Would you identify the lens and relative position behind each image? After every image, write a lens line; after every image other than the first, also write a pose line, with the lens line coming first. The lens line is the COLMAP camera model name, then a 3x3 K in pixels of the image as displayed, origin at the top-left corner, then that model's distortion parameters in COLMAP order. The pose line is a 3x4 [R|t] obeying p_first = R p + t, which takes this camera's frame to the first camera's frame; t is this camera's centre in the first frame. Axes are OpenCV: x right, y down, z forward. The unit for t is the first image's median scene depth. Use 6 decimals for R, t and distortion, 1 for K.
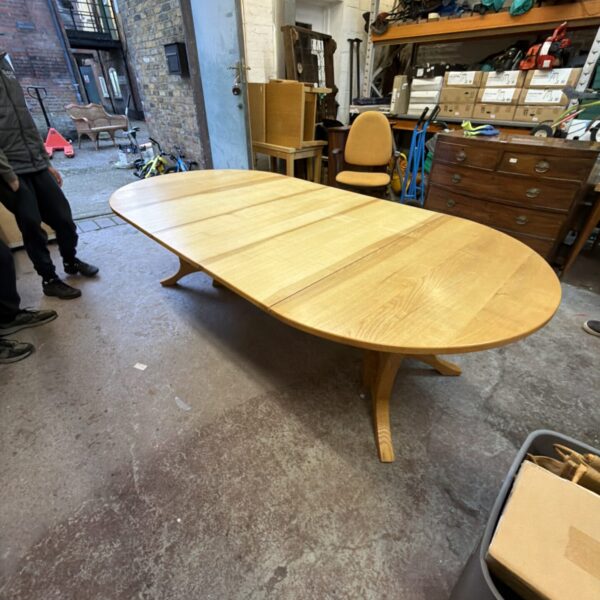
lens RADIAL K [[318.3, 0, 300.0], [0, 318.3, 300.0], [0, 0, 1]] dist [0.000747, -0.000109]
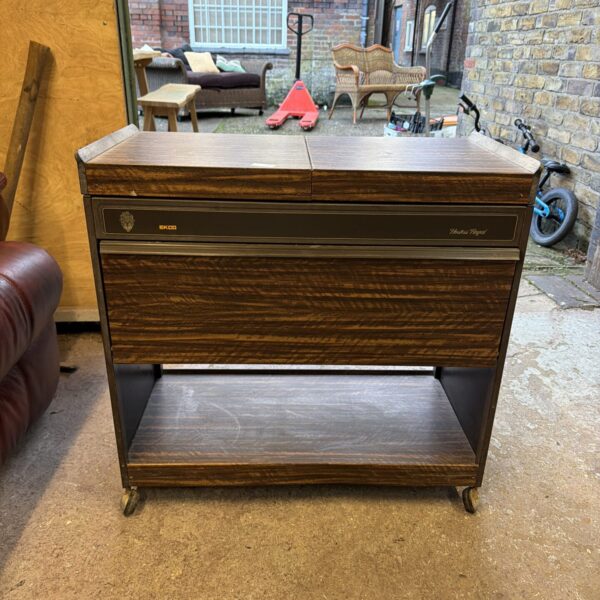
lens RADIAL K [[656.9, 0, 300.0], [0, 656.9, 300.0], [0, 0, 1]] dist [0.136395, -0.298898]
pose [[0.811305, 0.237775, -0.534085, -0.080003], [-0.345015, 0.932239, -0.109063, -0.068131], [0.471962, 0.272751, 0.838367, 0.168260]]
